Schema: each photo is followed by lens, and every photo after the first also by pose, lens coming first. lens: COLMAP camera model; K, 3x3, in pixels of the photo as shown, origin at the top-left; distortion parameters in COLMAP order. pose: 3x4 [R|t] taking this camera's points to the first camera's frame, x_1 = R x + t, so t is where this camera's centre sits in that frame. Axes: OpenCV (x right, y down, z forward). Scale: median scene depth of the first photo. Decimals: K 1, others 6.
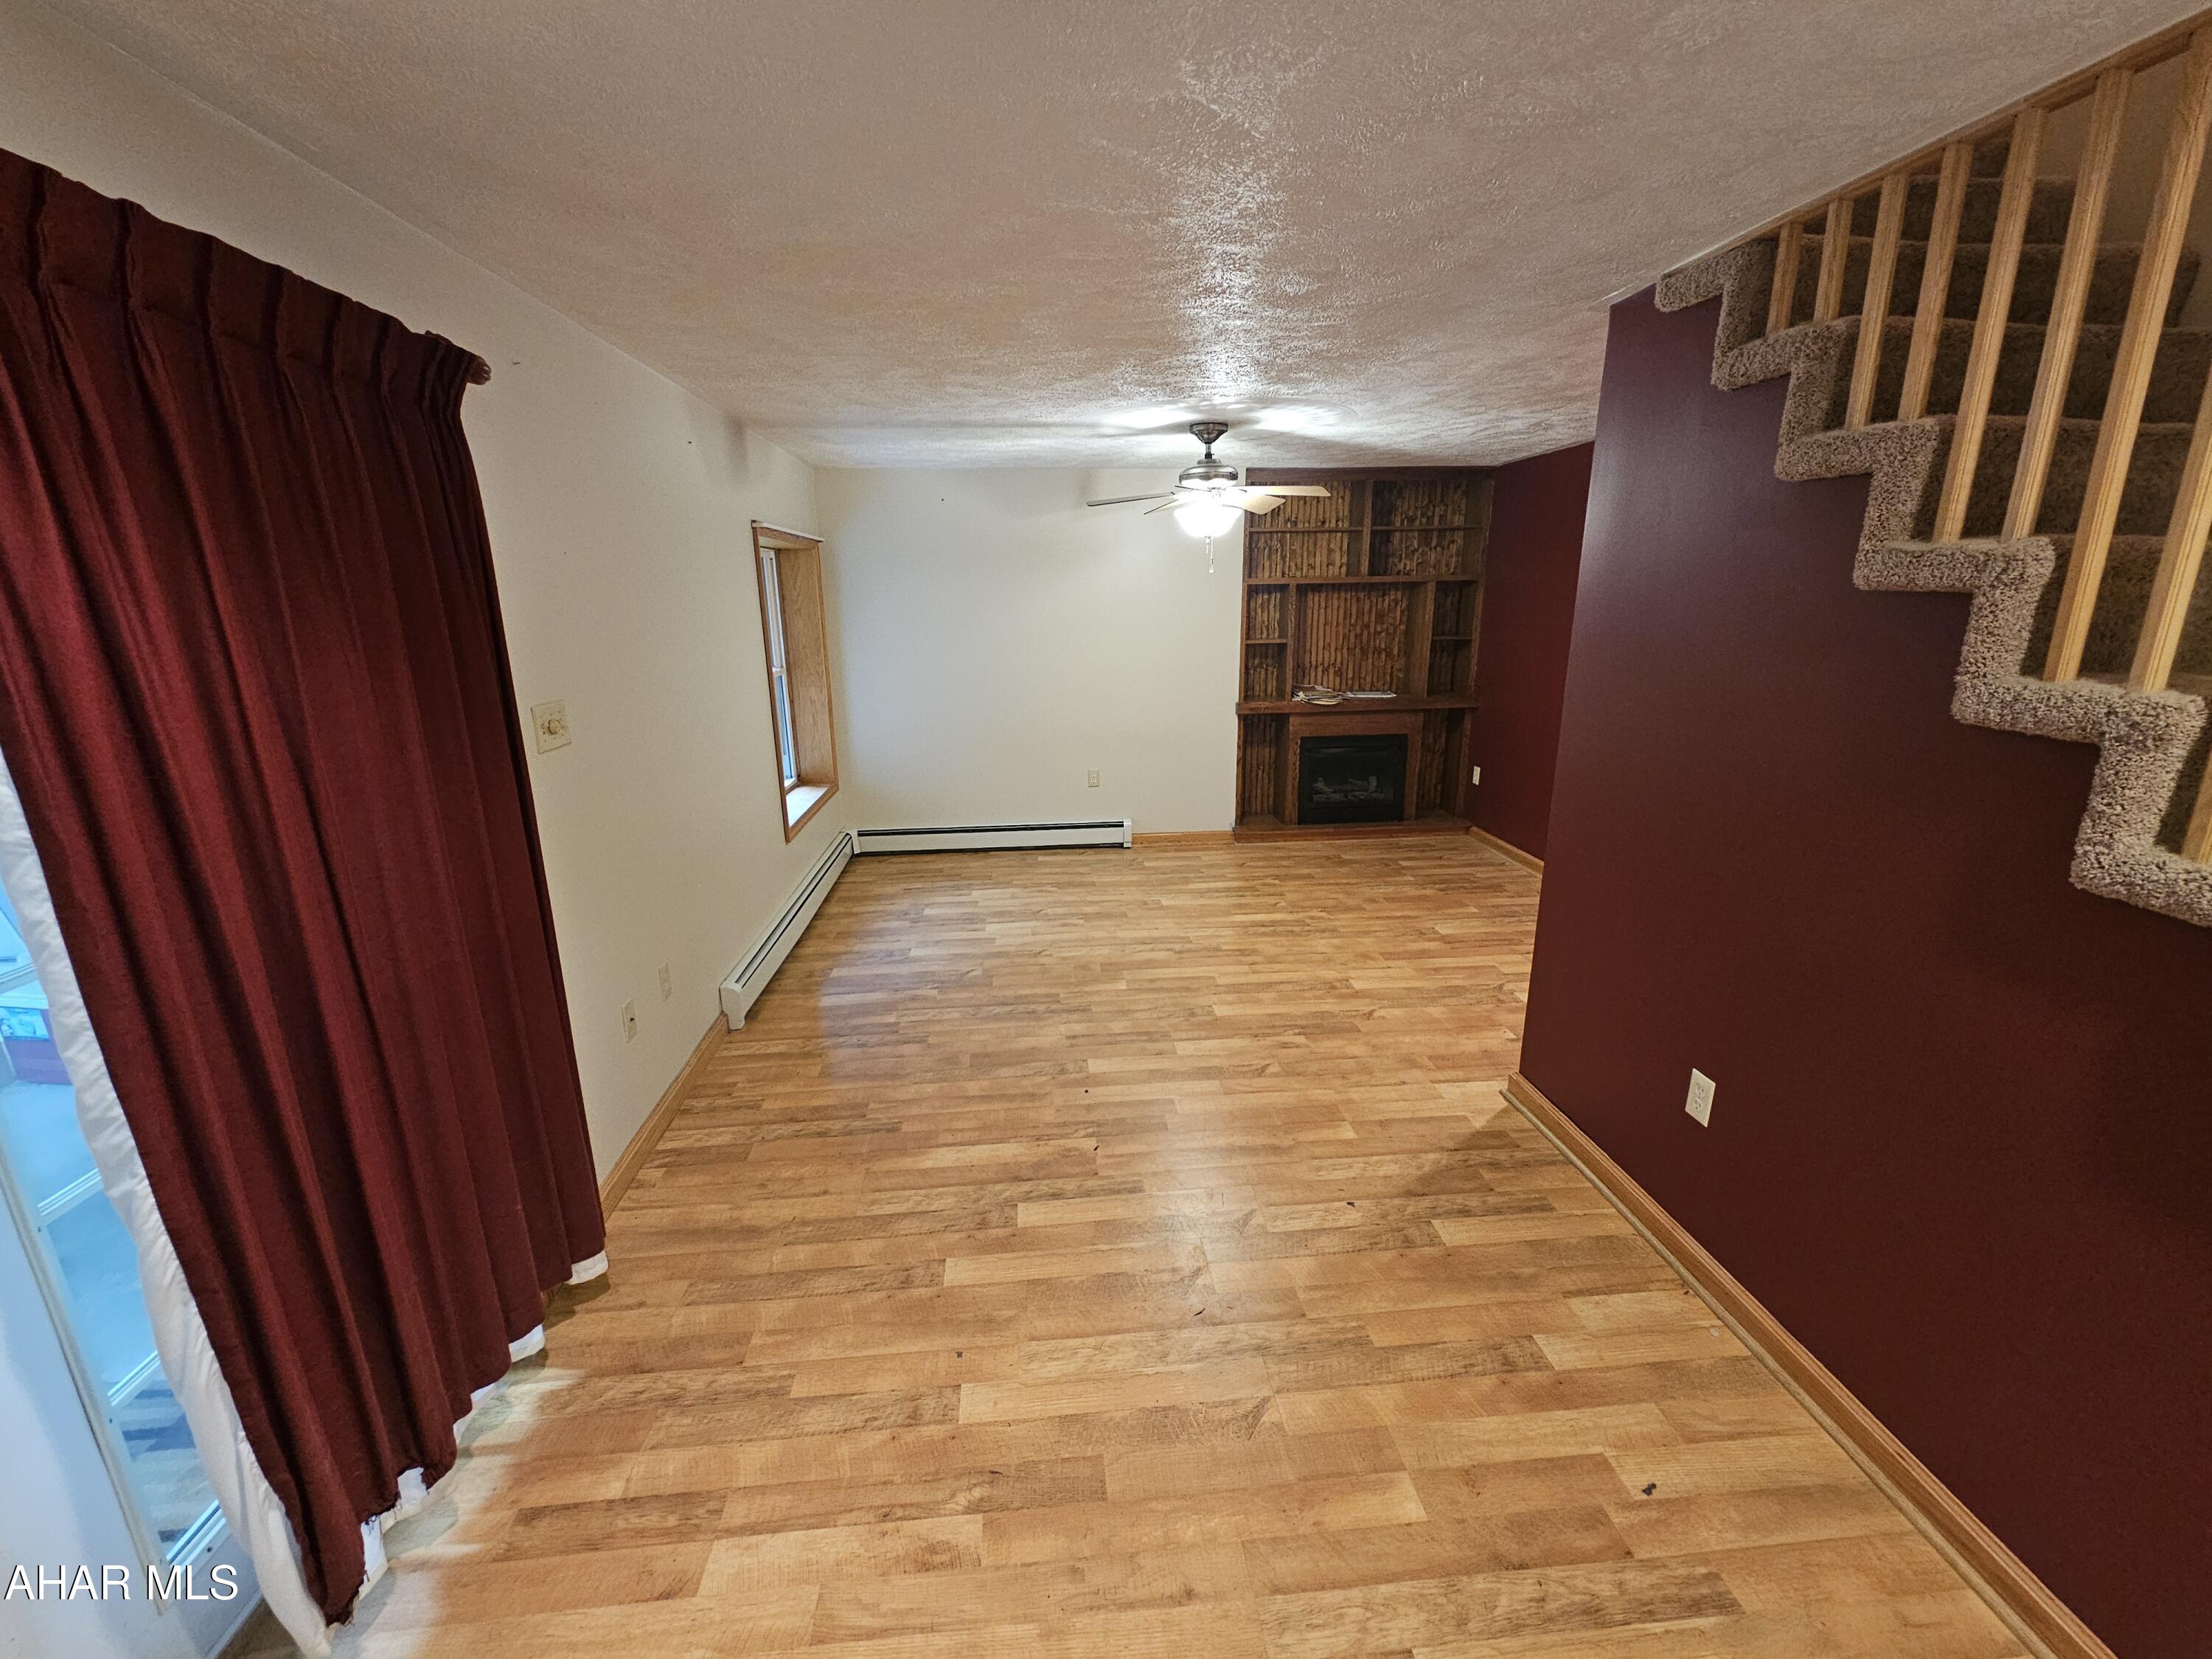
lens RADIAL K [[904.4, 0, 1092.9], [0, 904.4, 836.1], [0, 0, 1]] dist [-0.000576, -0.000523]
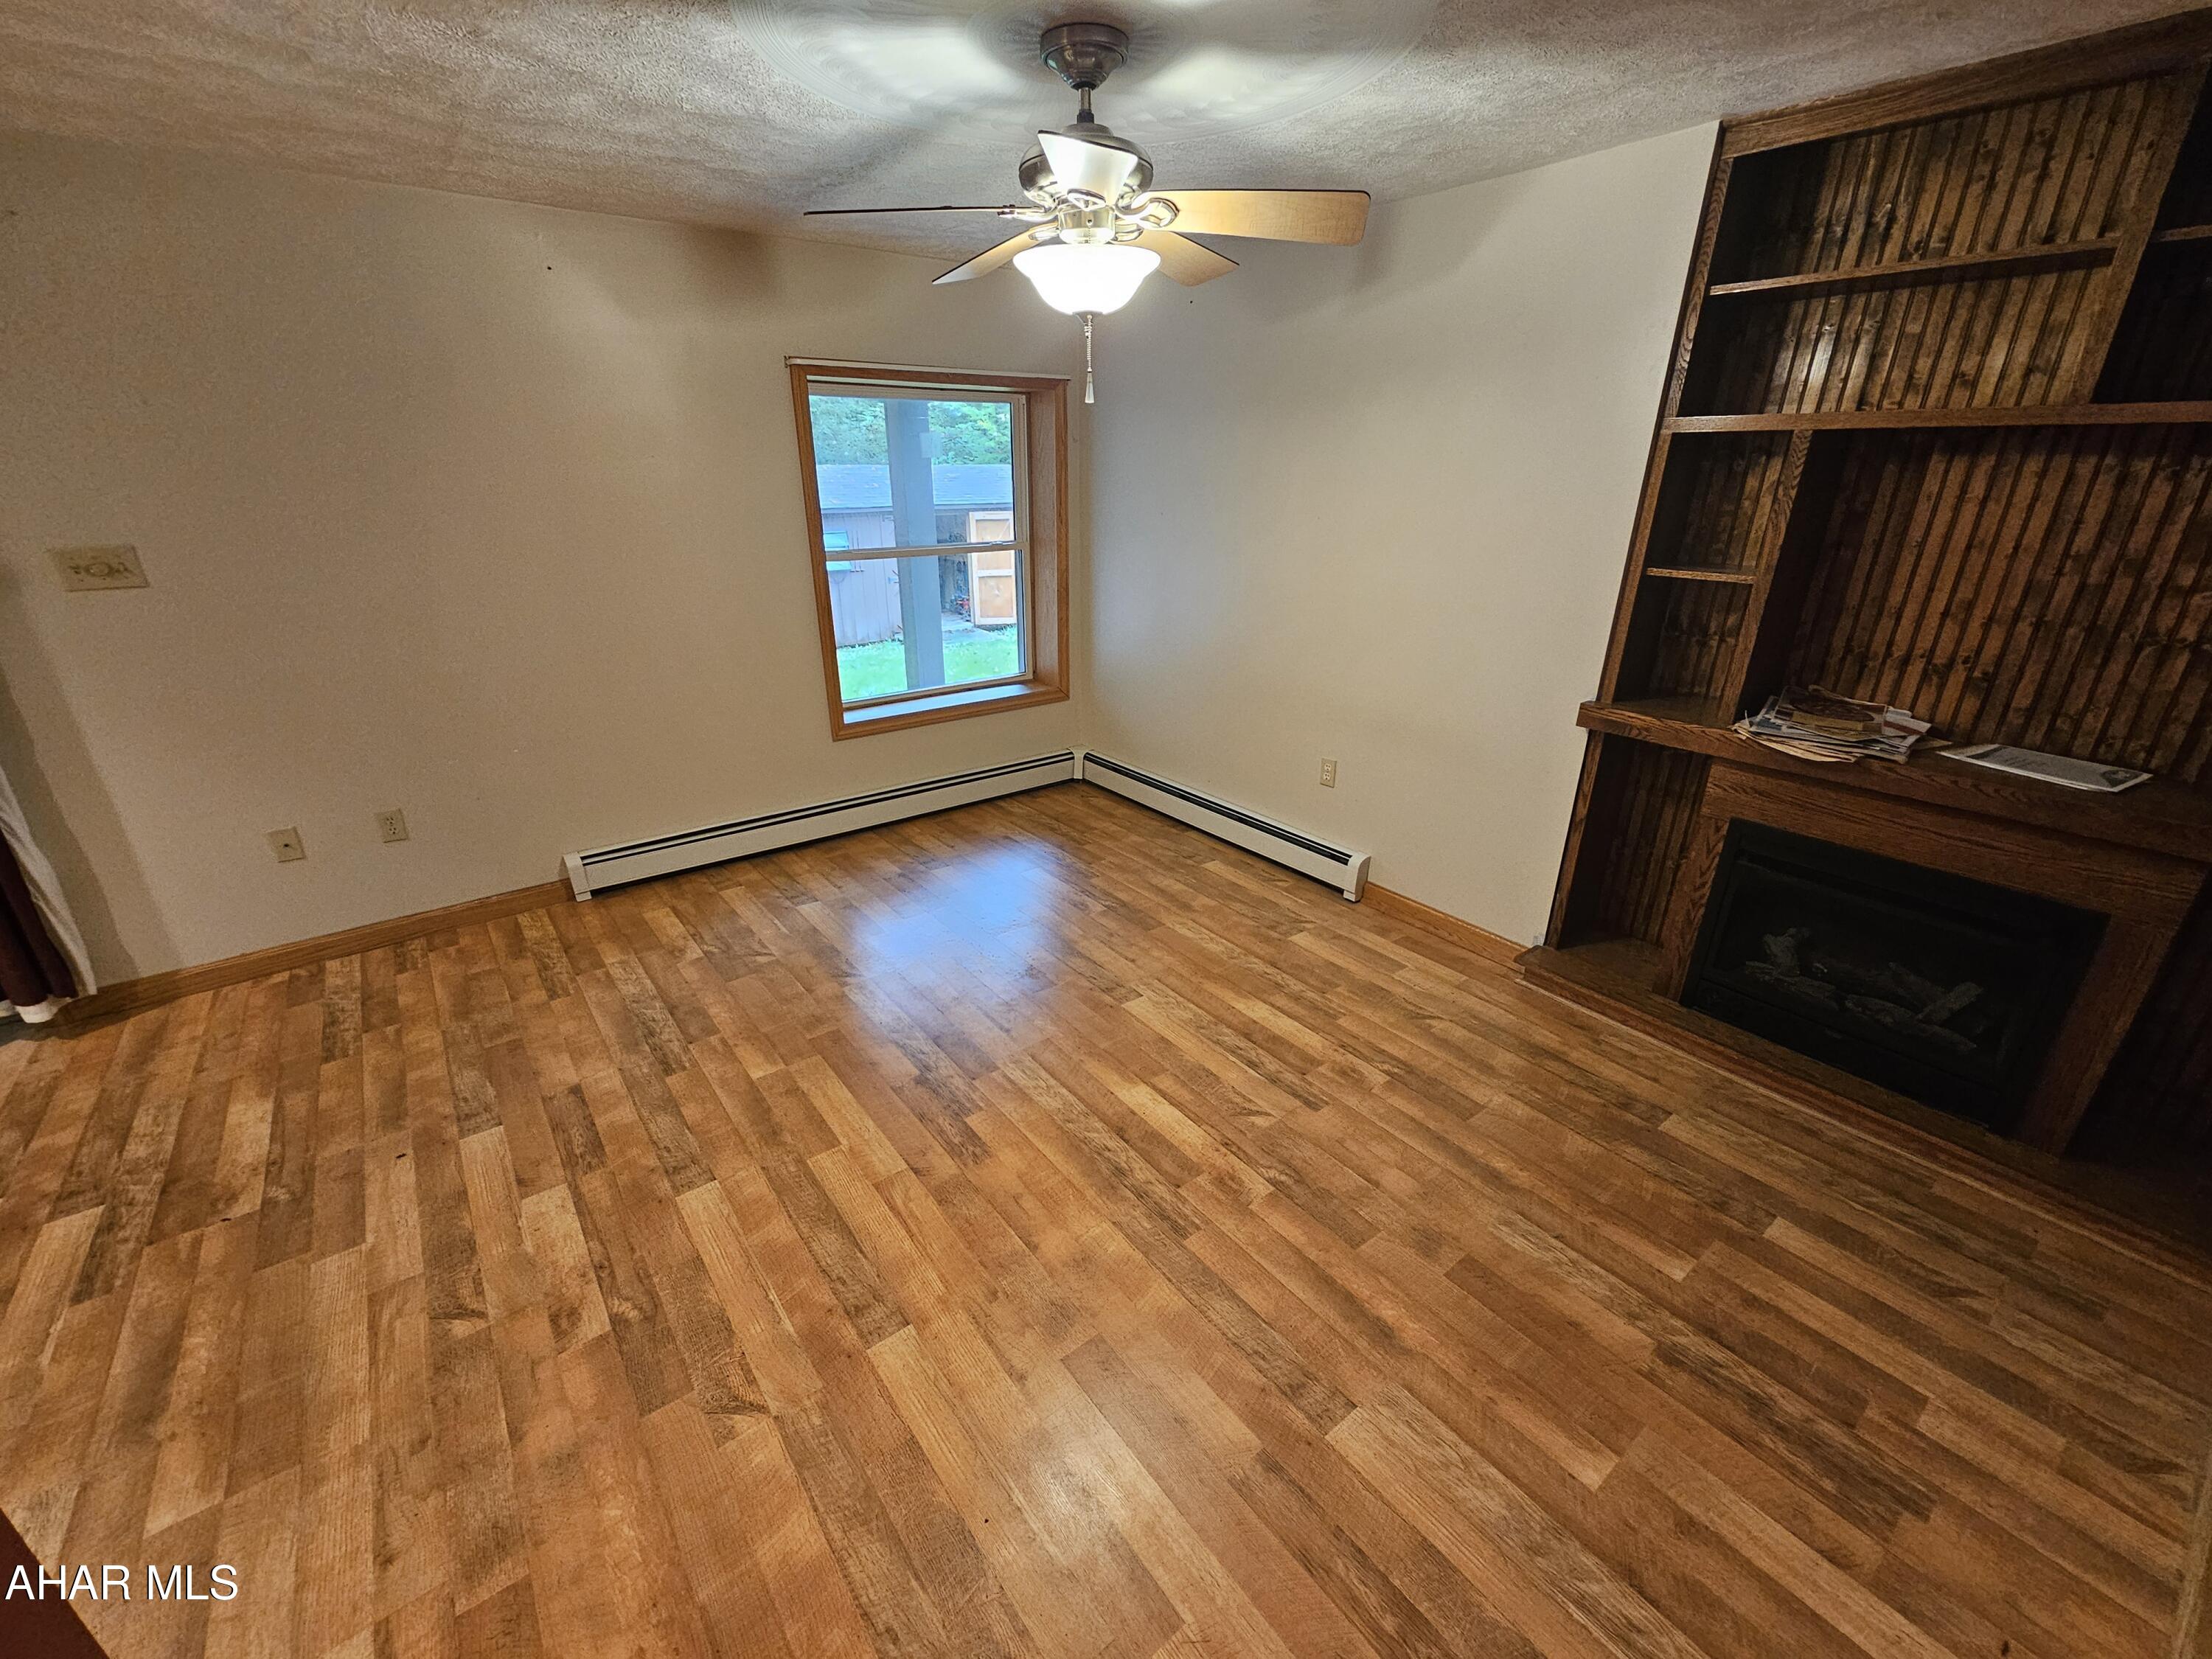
lens RADIAL K [[904.4, 0, 1092.9], [0, 904.4, 836.1], [0, 0, 1]] dist [-0.000576, -0.000523]
pose [[0.538824, 0.335565, -0.772700, 0.432030], [-0.225103, 0.941240, 0.251787, -0.152890], [0.811787, 0.038268, 0.582699, 0.566023]]
